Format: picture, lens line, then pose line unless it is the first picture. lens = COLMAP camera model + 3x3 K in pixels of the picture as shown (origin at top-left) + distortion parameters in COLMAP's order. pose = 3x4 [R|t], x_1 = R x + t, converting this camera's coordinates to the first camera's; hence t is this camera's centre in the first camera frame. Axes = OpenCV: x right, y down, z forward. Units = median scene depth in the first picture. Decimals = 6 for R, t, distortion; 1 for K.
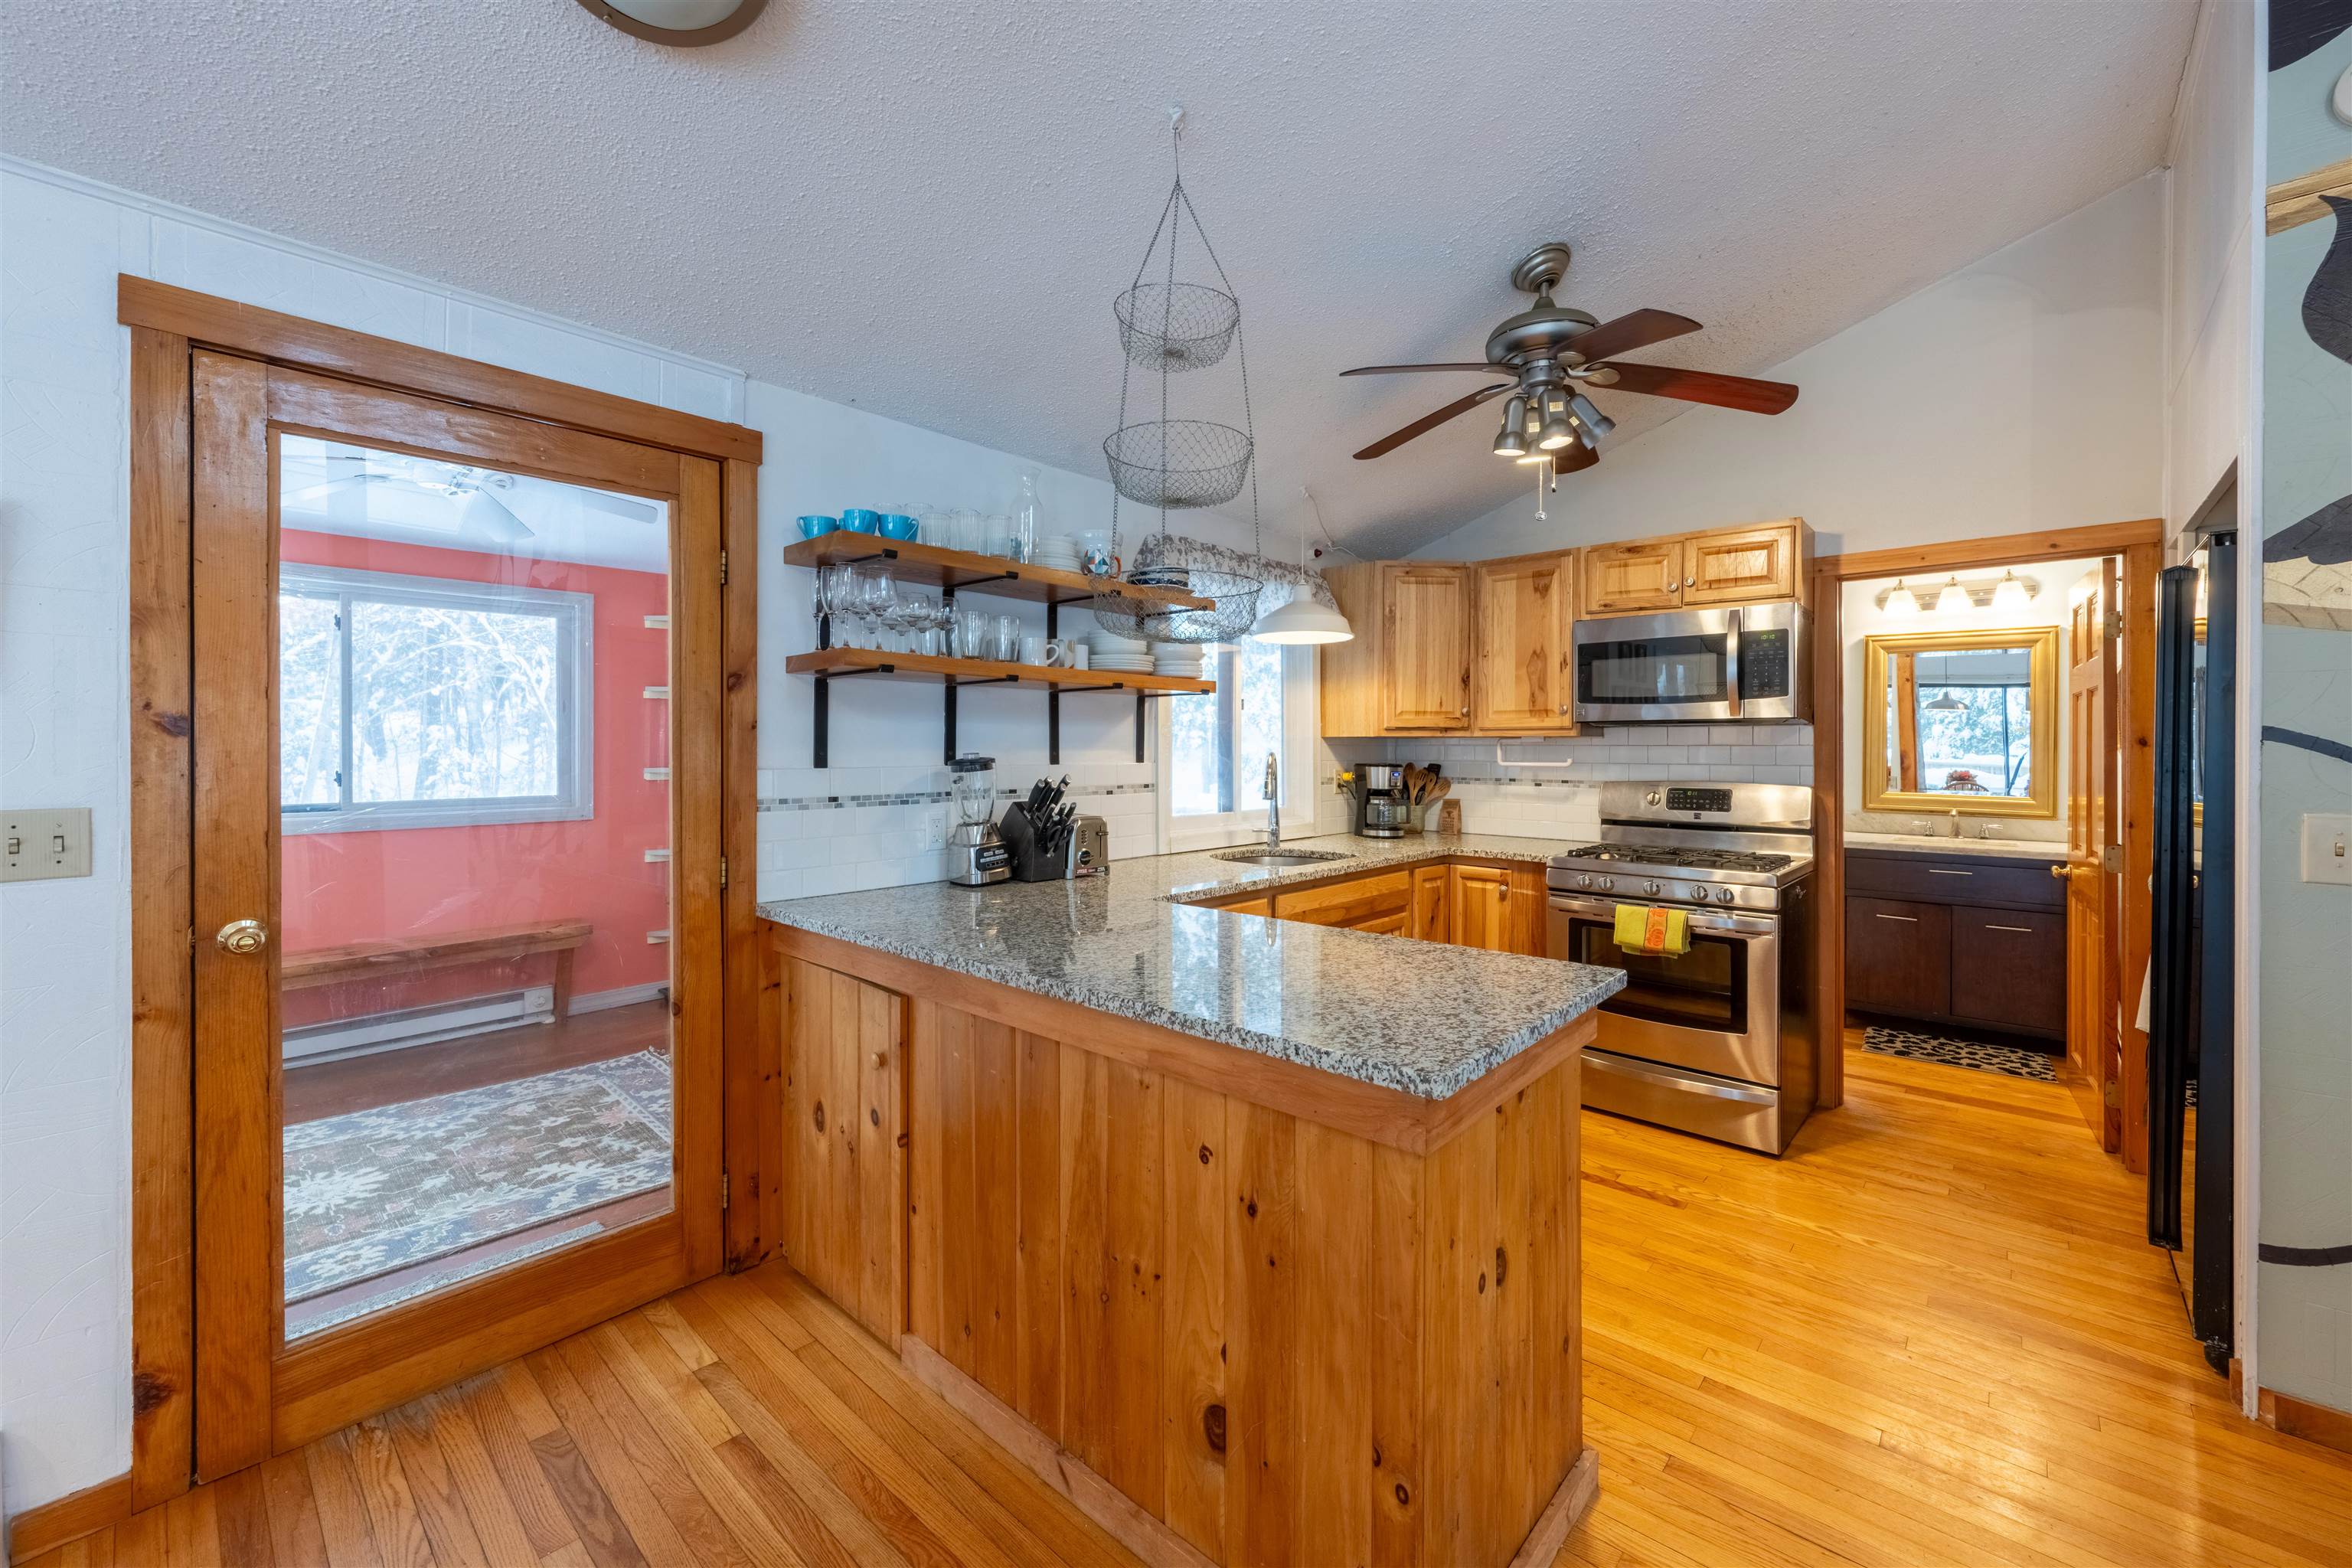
lens RADIAL K [[943.2, 0, 1174.8], [0, 943.2, 750.3], [0, 0, 1]] dist [-0.000383, 0.000217]
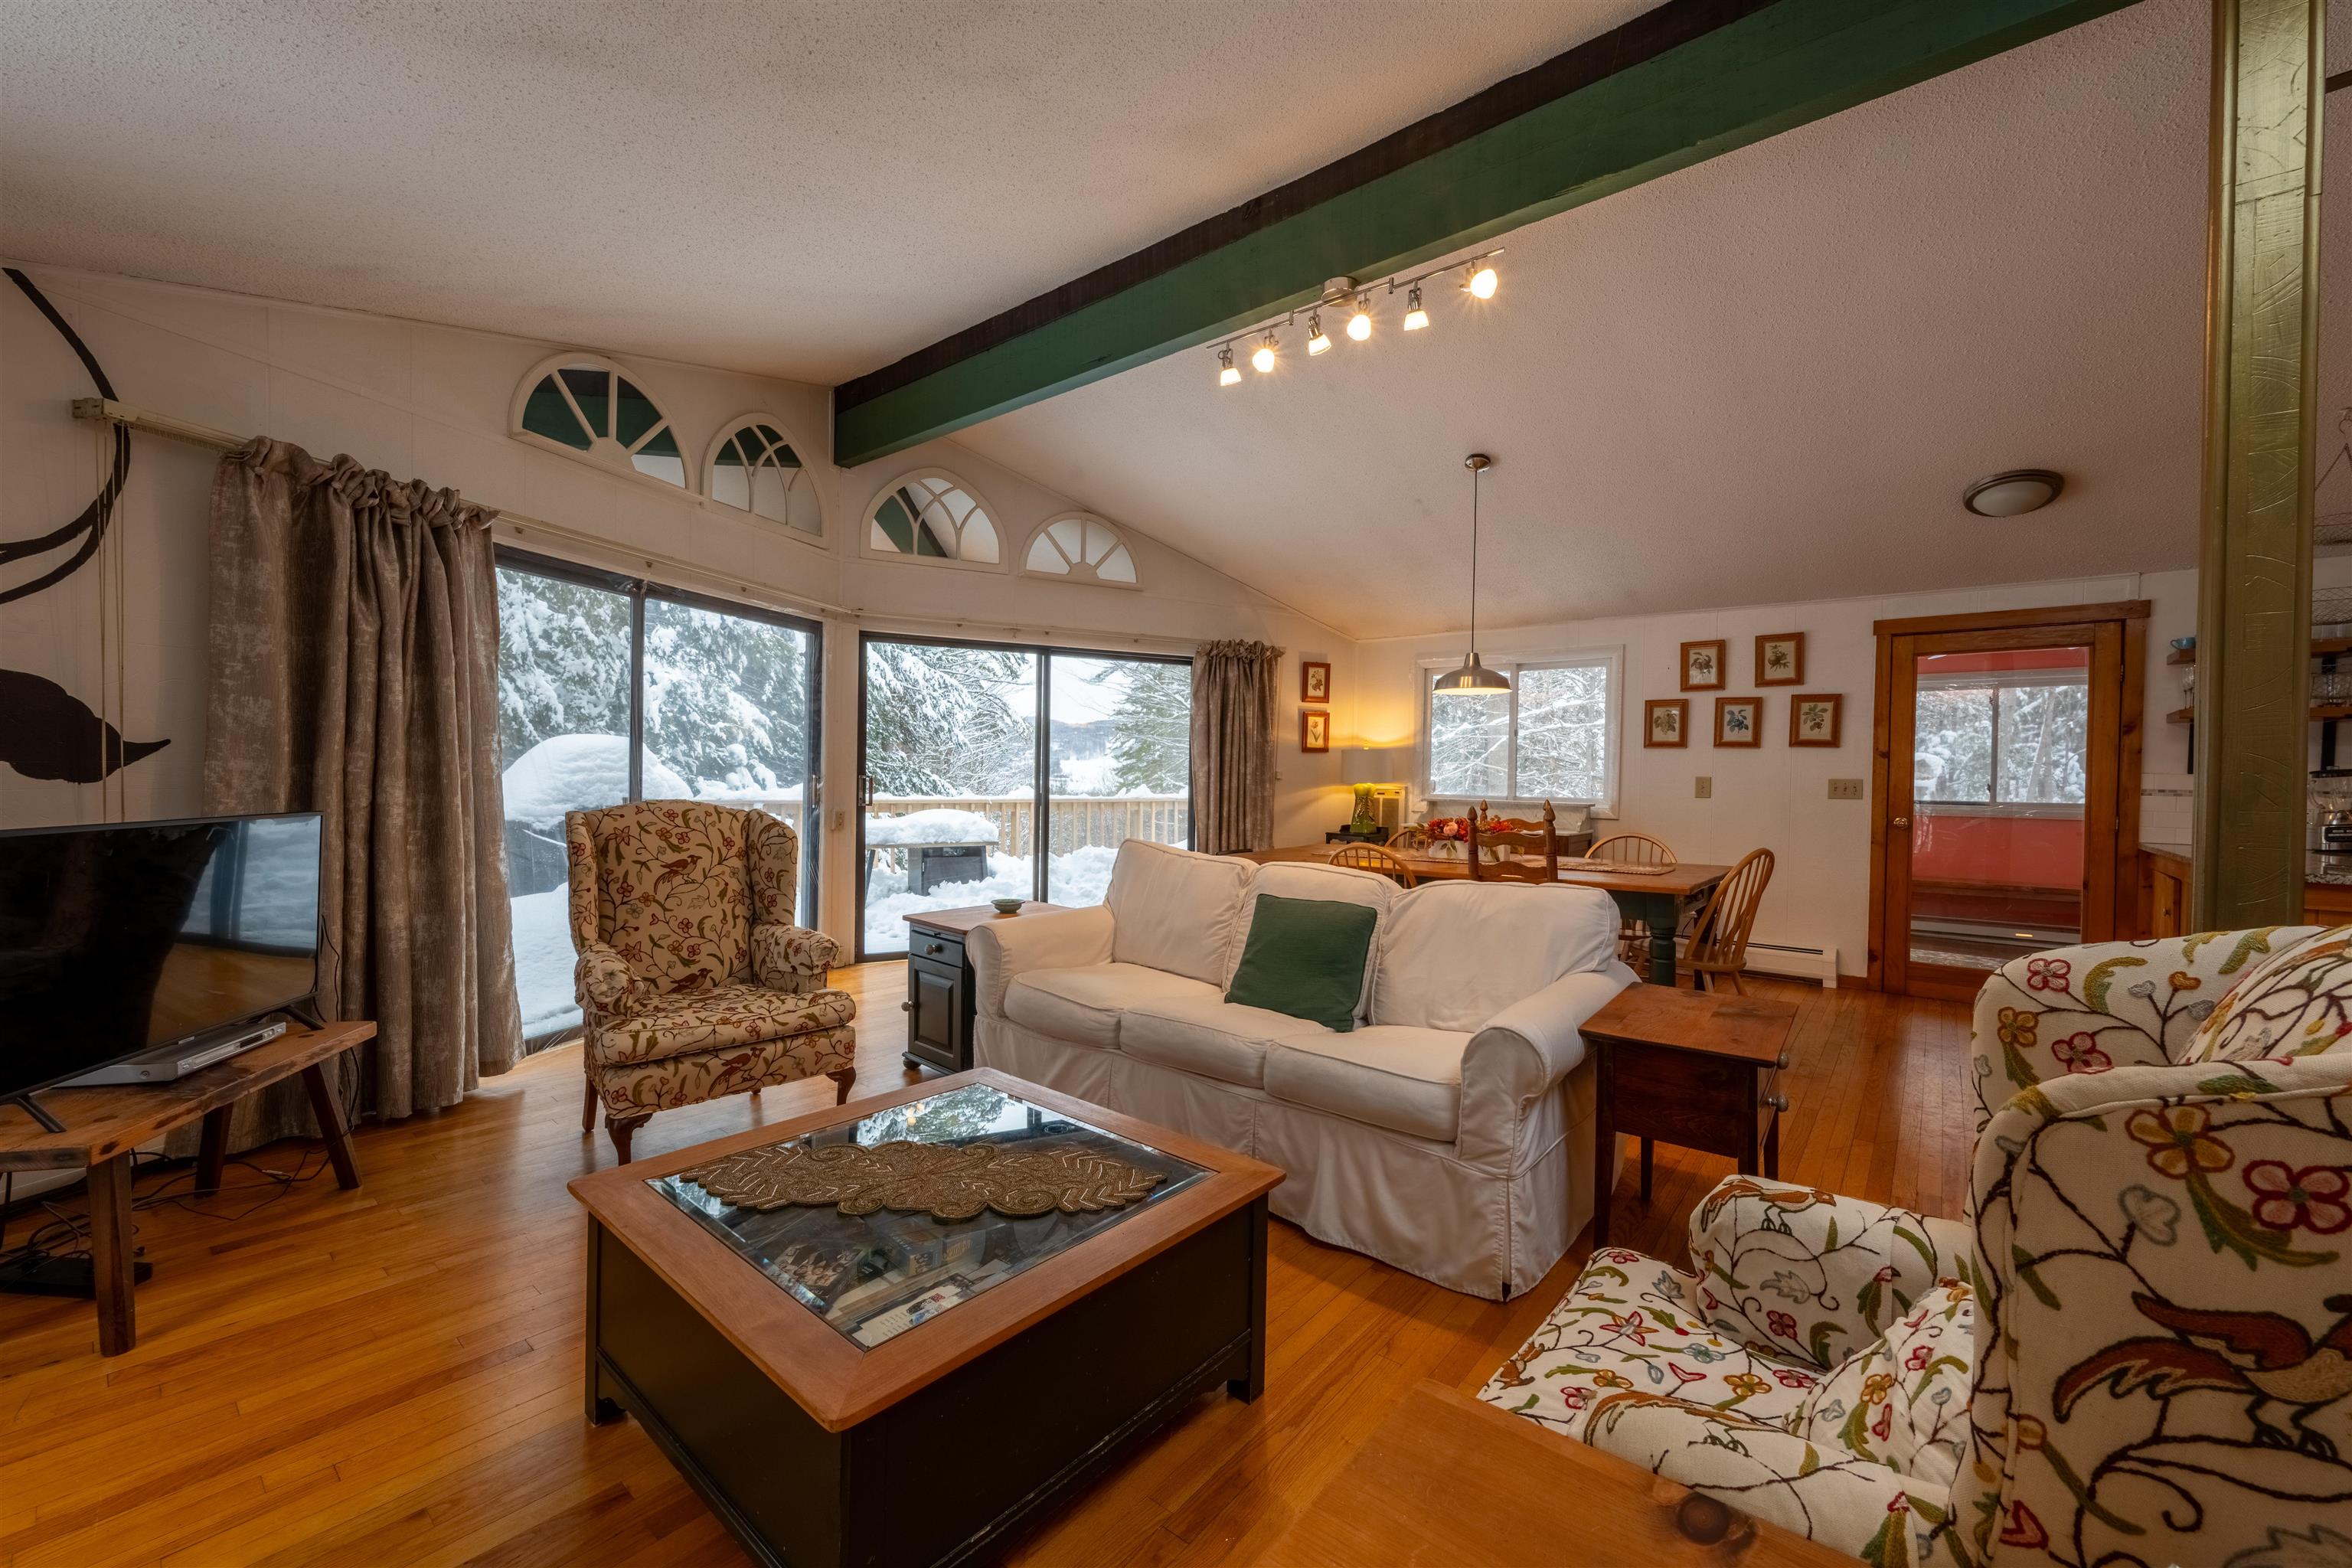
lens RADIAL K [[923.1, 0, 1182.2], [0, 923.1, 784.4], [0, 0, 1]] dist [0.000813, 0.000065]
pose [[0.050141, 0.010233, -0.998690, 1.356458], [-0.021354, 0.999730, 0.009171, 0.066829], [0.998514, 0.020866, 0.050346, -1.068873]]
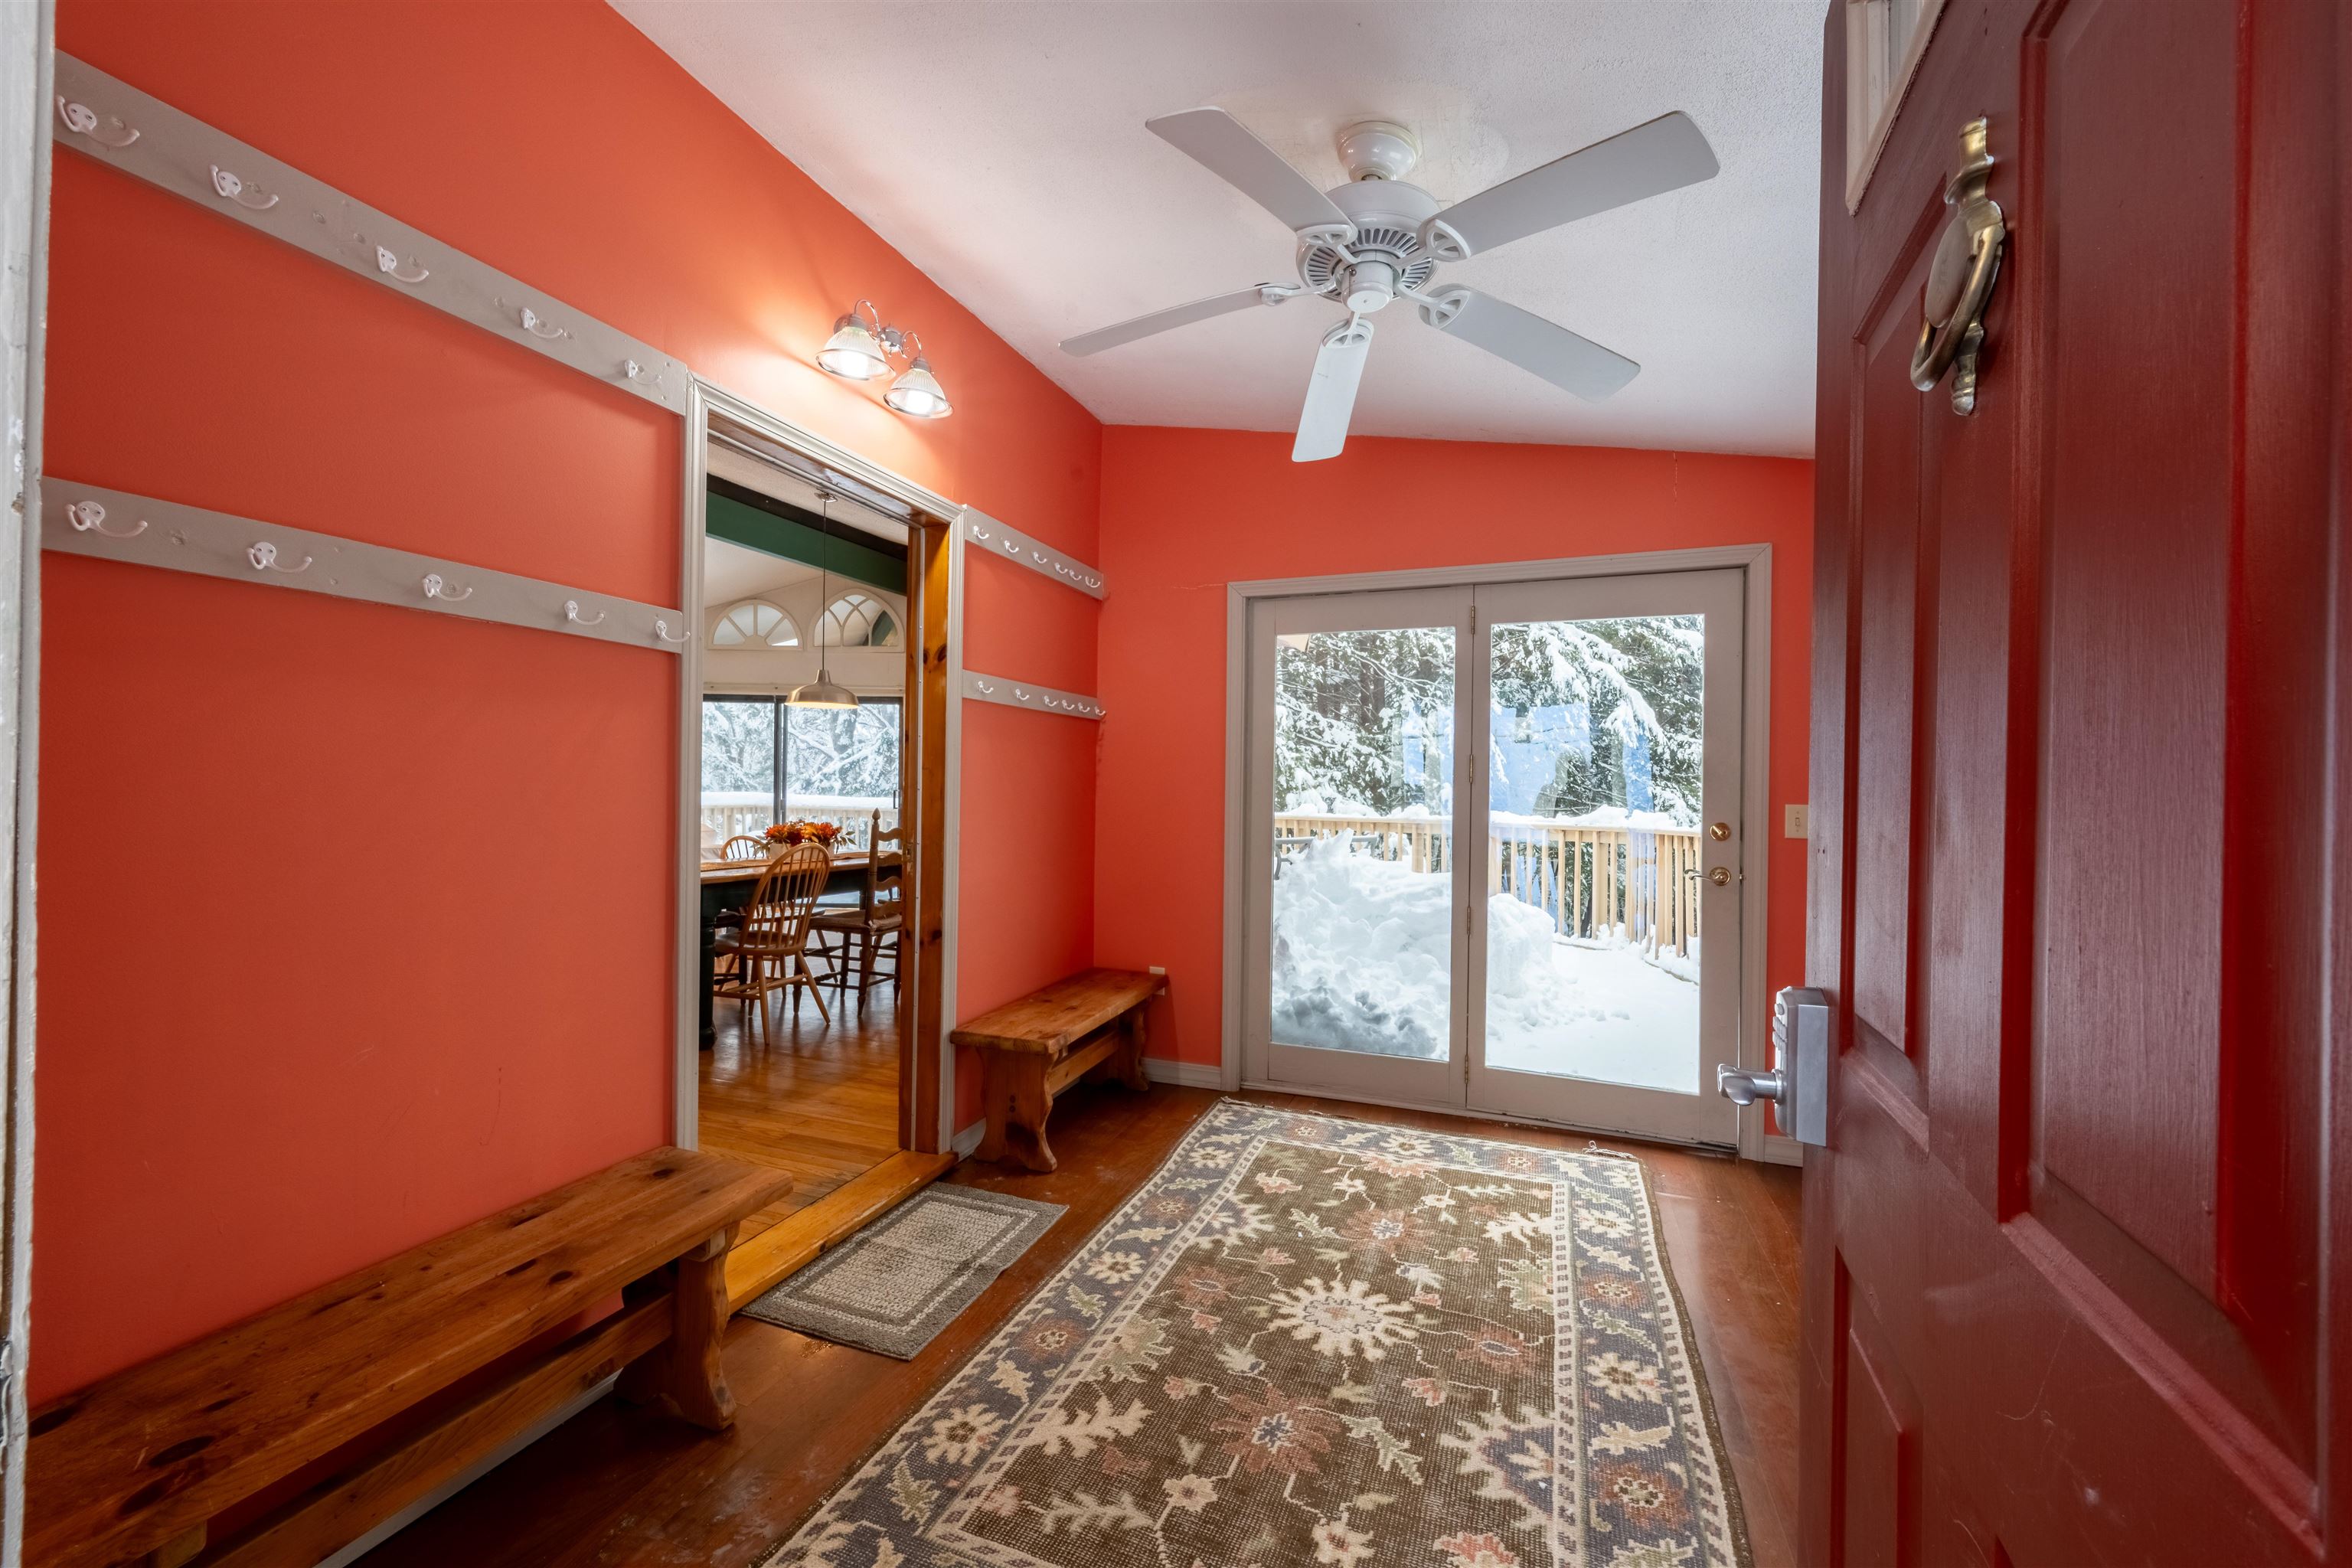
lens RADIAL K [[923.1, 0, 1182.2], [0, 923.1, 784.4], [0, 0, 1]] dist [0.000813, 0.000065]
pose [[-0.928515, -0.004228, -0.371272, -0.583573], [-0.006595, 0.999965, 0.005106, 0.038089], [0.371237, 0.007190, -0.928510, 1.908333]]
